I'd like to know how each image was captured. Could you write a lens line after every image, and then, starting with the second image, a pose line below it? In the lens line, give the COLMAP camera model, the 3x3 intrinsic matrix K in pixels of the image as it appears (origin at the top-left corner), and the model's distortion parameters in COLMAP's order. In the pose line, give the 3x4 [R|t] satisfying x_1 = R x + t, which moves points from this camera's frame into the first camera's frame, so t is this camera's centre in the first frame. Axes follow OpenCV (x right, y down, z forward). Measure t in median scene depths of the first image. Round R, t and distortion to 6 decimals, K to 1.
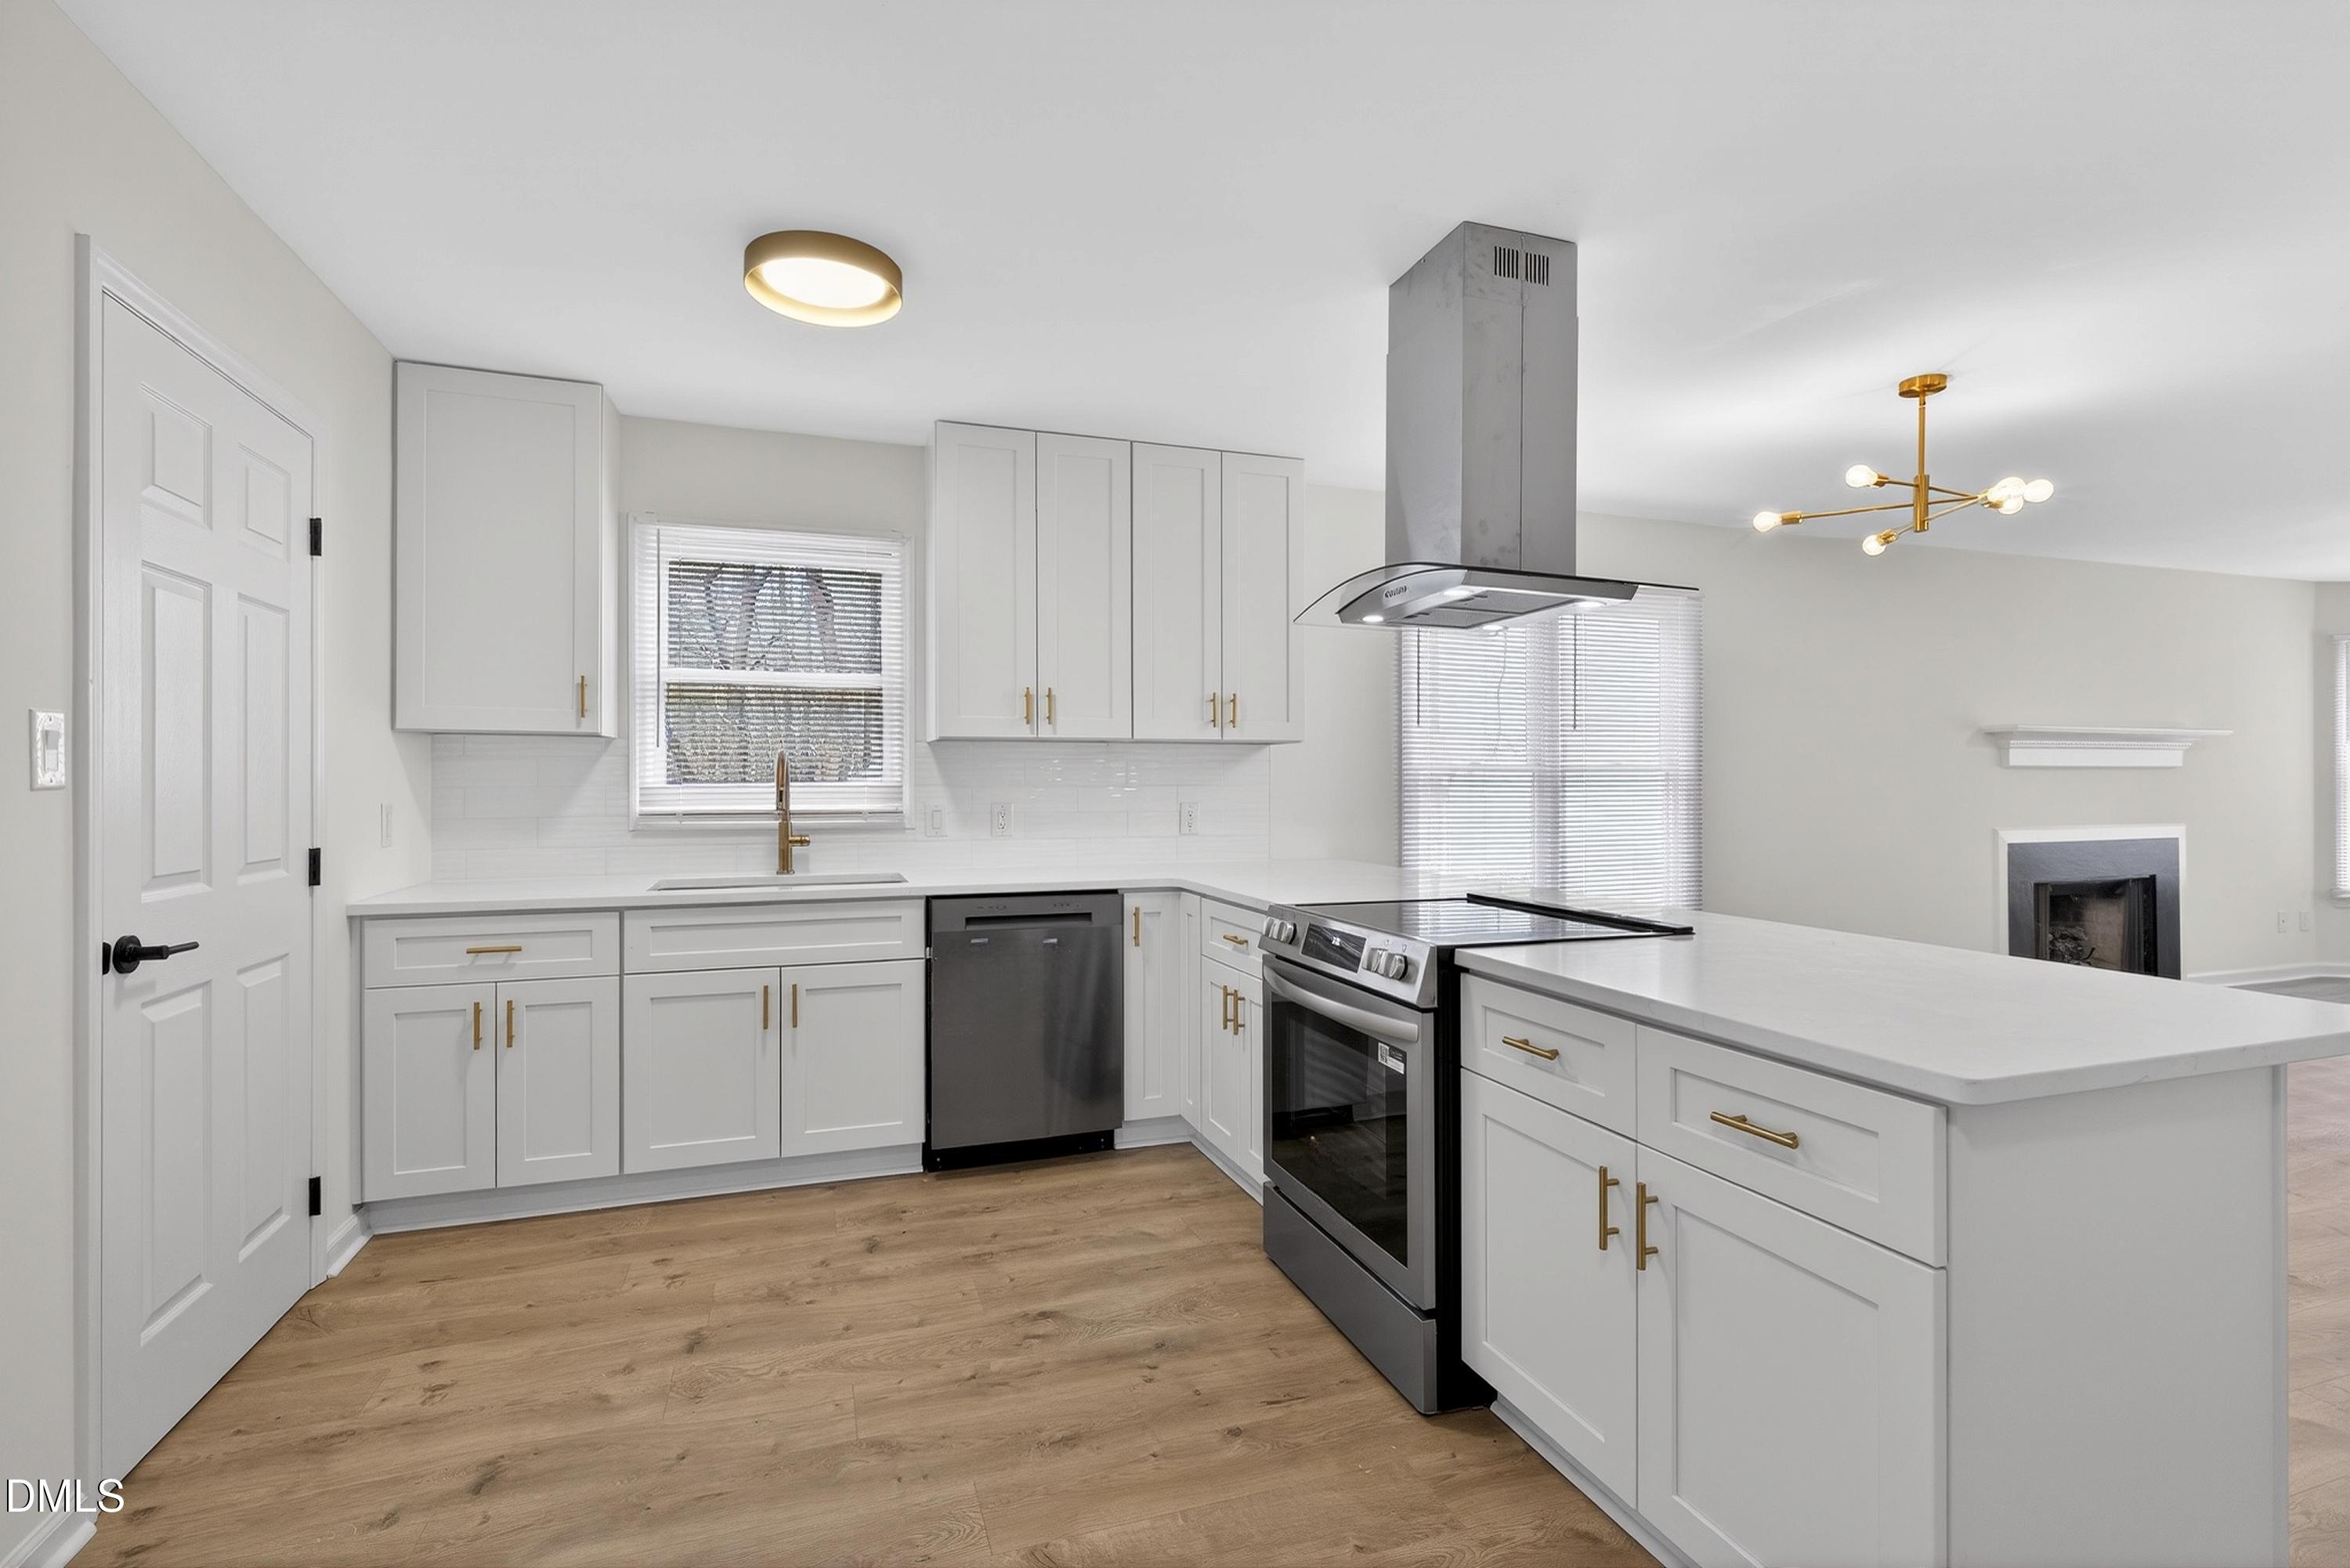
lens RADIAL K [[1084.5, 0, 1168.5], [0, 1084.5, 788.2], [0, 0, 1]] dist [0.001599, 0.000237]
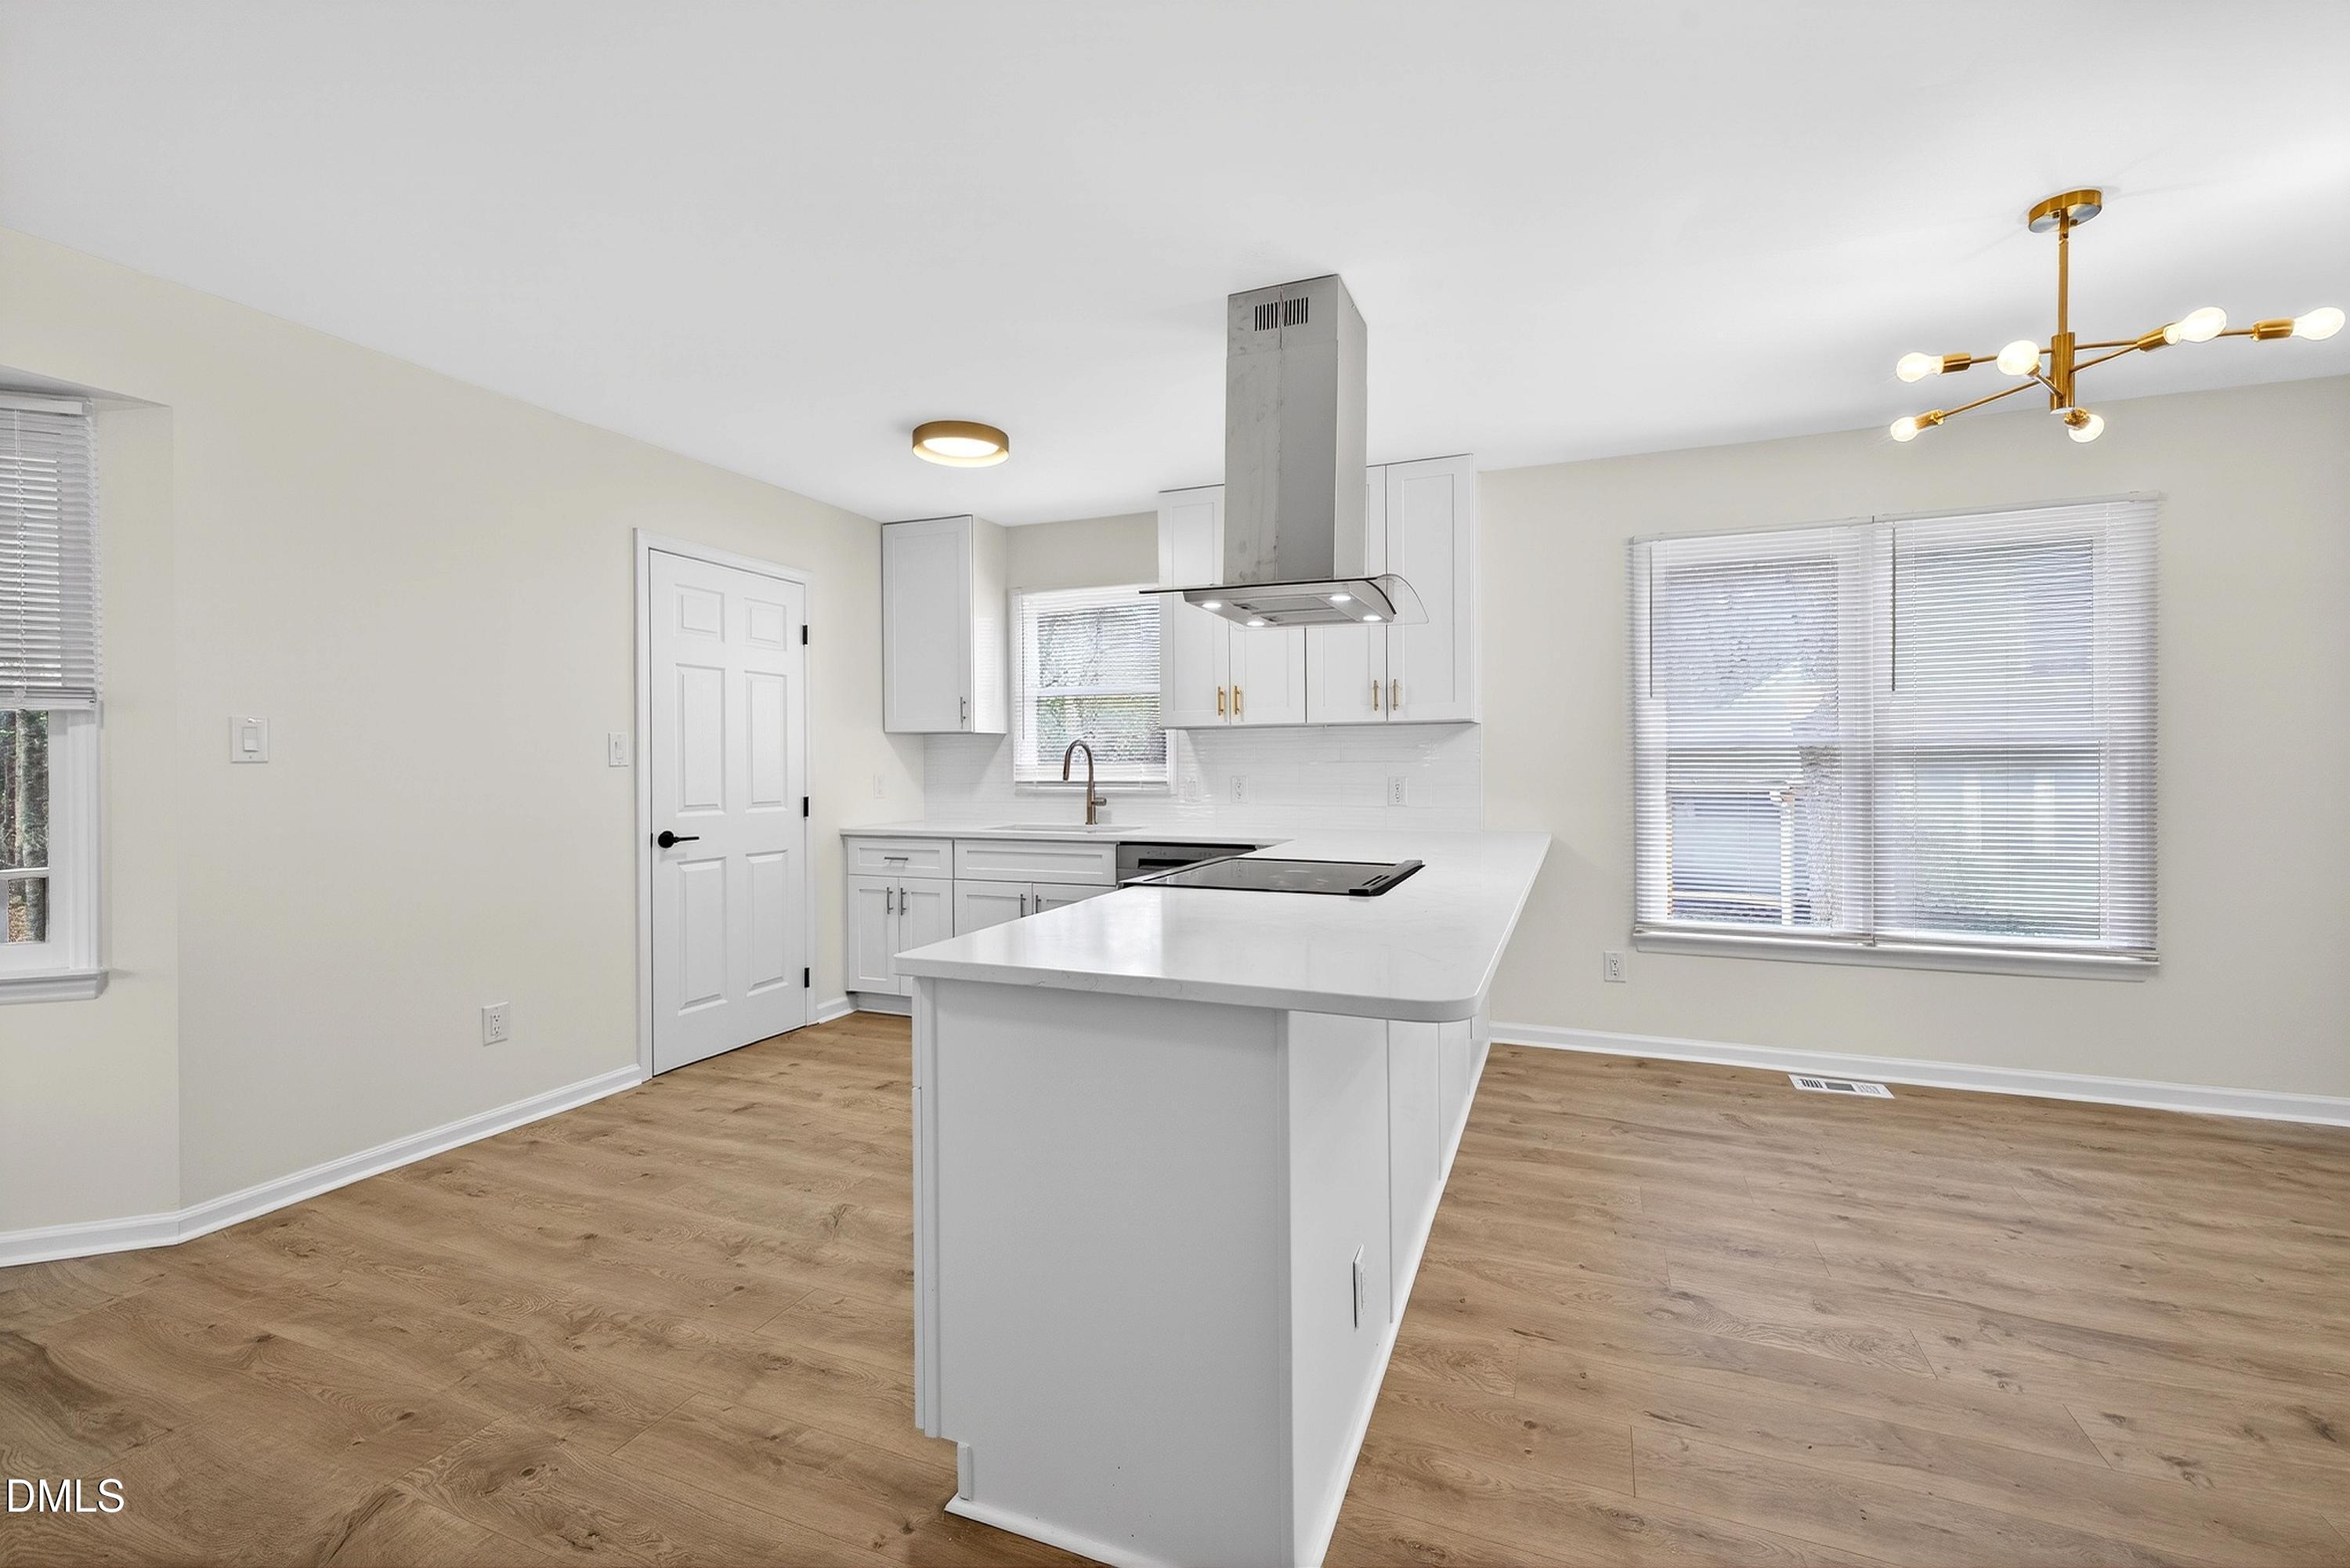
lens RADIAL K [[1017.5, 0, 1167.0], [0, 1017.5, 776.2], [0, 0, 1]] dist [0.024348, 0.000196]
pose [[0.739828, 0.005634, -0.672772, 0.792023], [0.001325, 0.999951, 0.009831, 0.001966], [0.672795, -0.008165, 0.739784, 0.082901]]
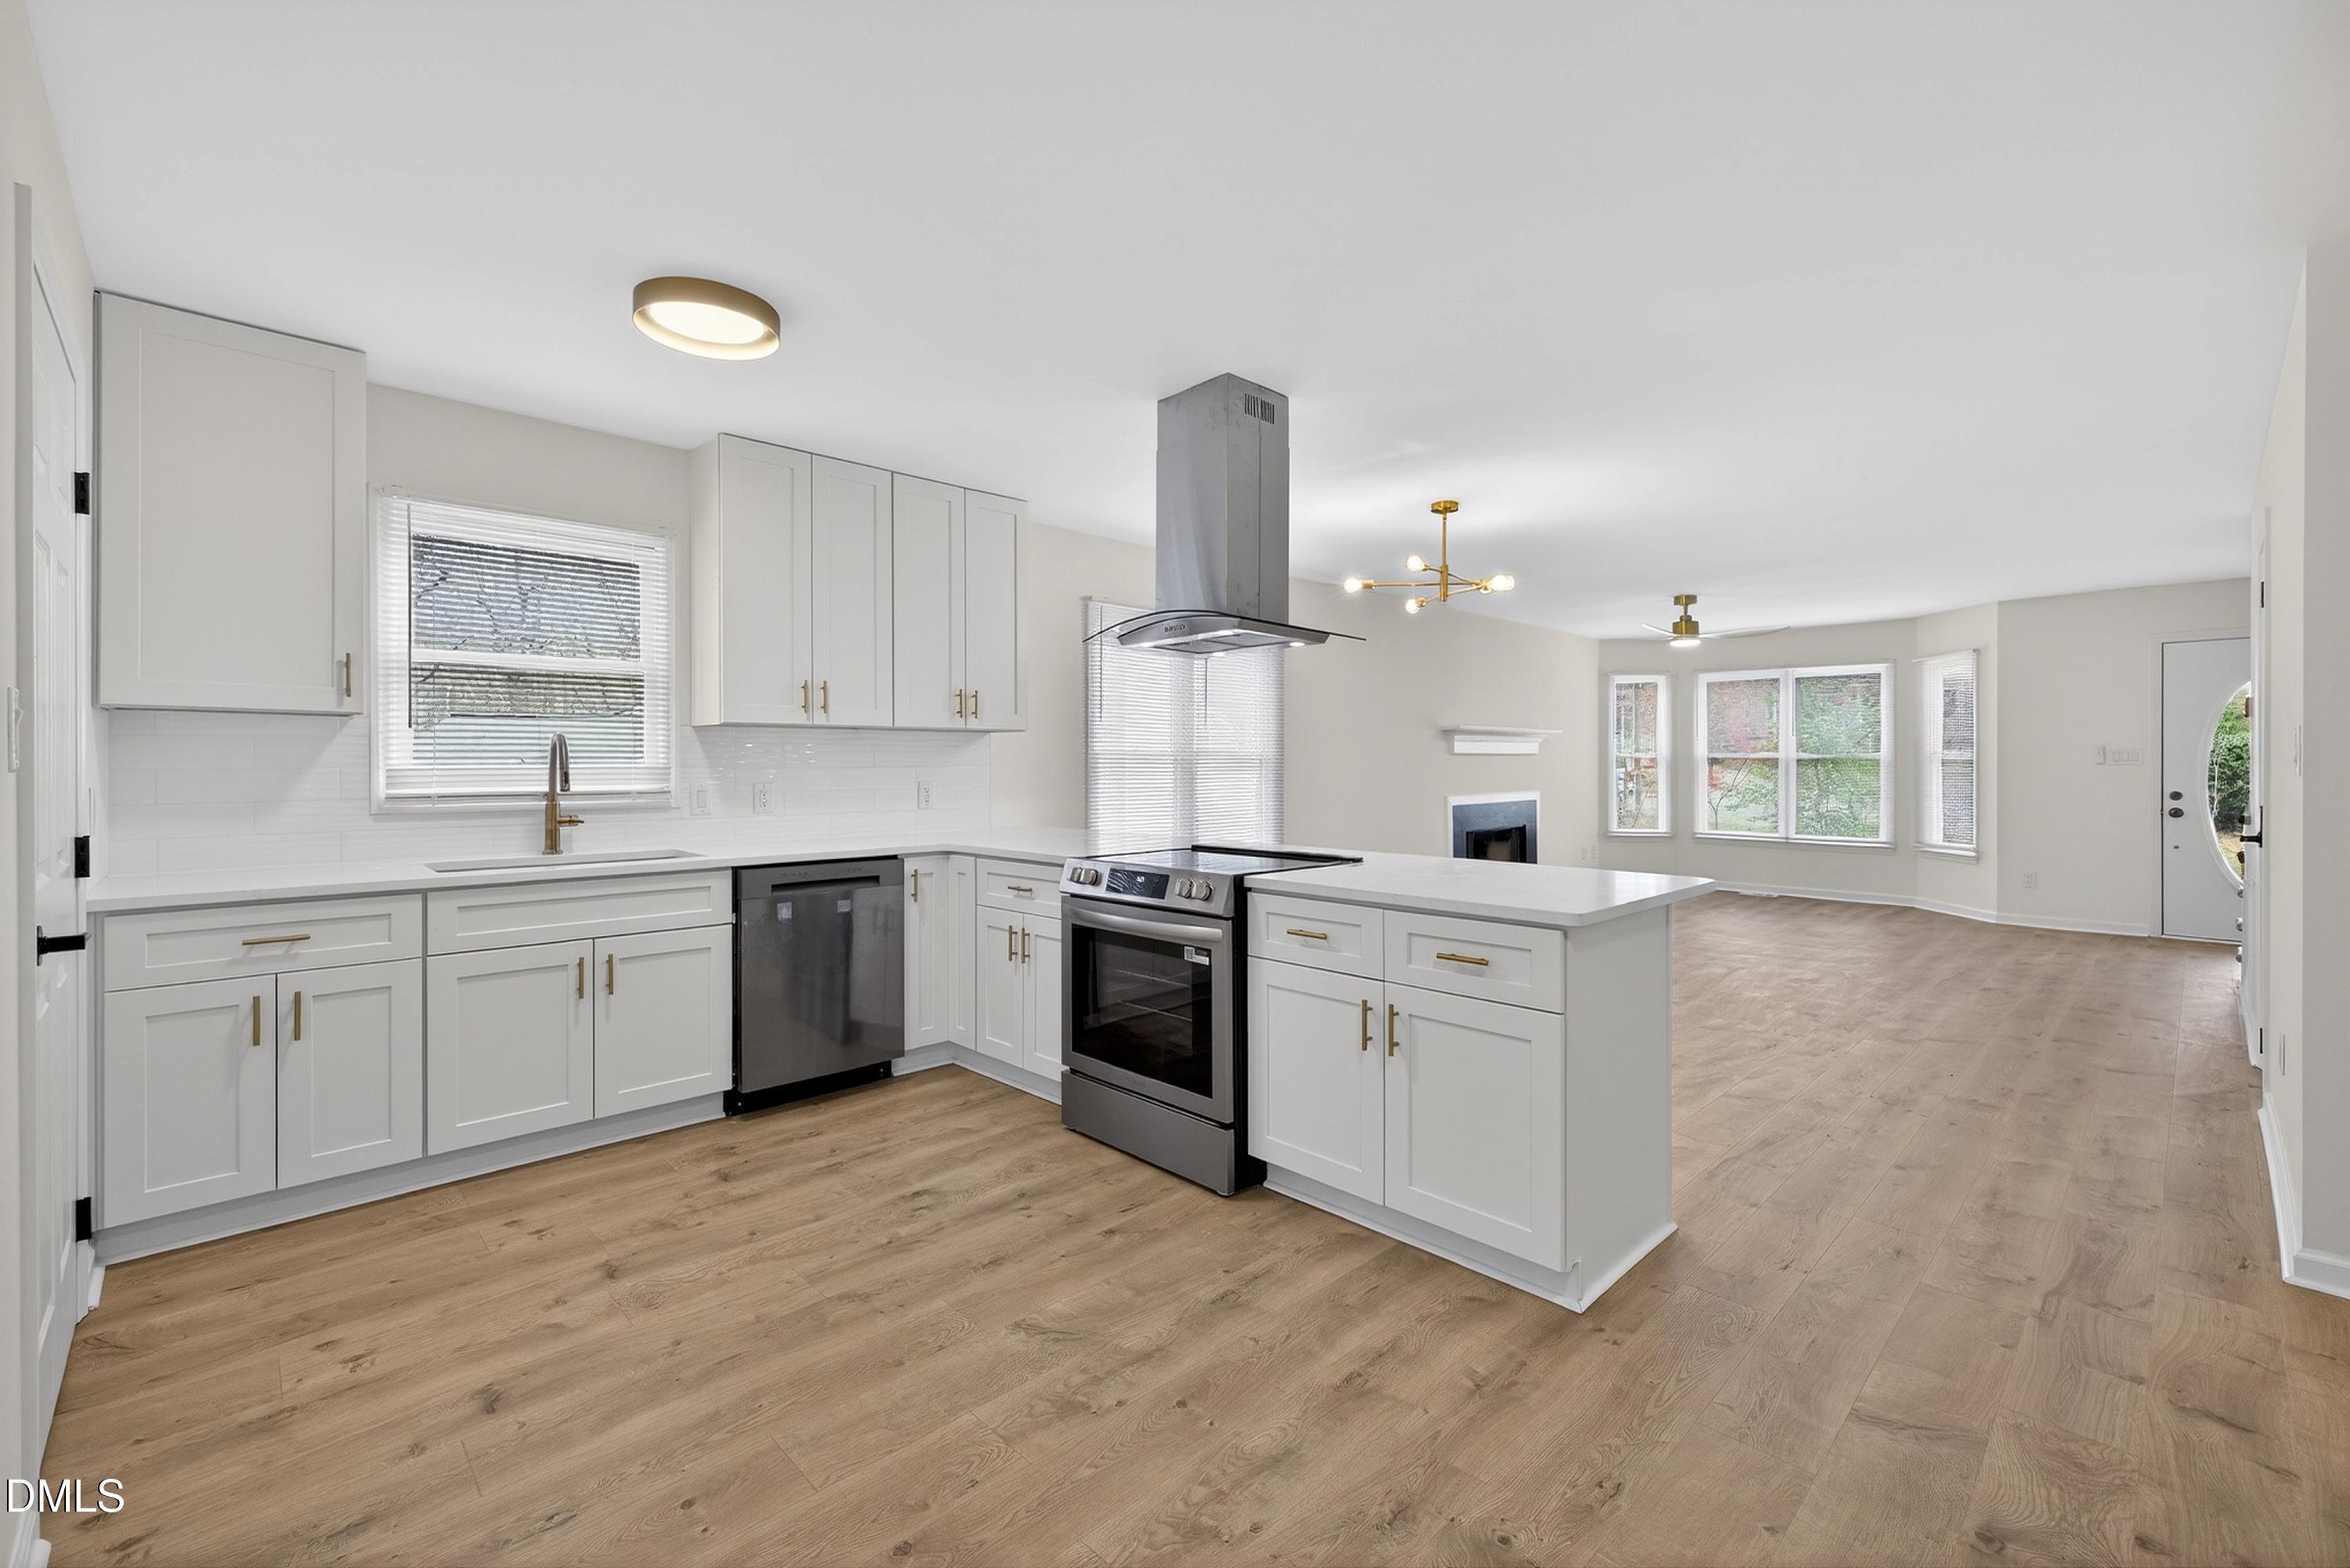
lens RADIAL K [[997.9, 0, 1183.3], [0, 997.9, 772.4], [0, 0, 1]] dist [0.000197, -0.000030]
pose [[0.902374, -0.003787, 0.430938, -0.278059], [0.002687, 0.999991, 0.003160, 0.001312], [-0.430946, -0.001693, 0.902376, -0.132683]]
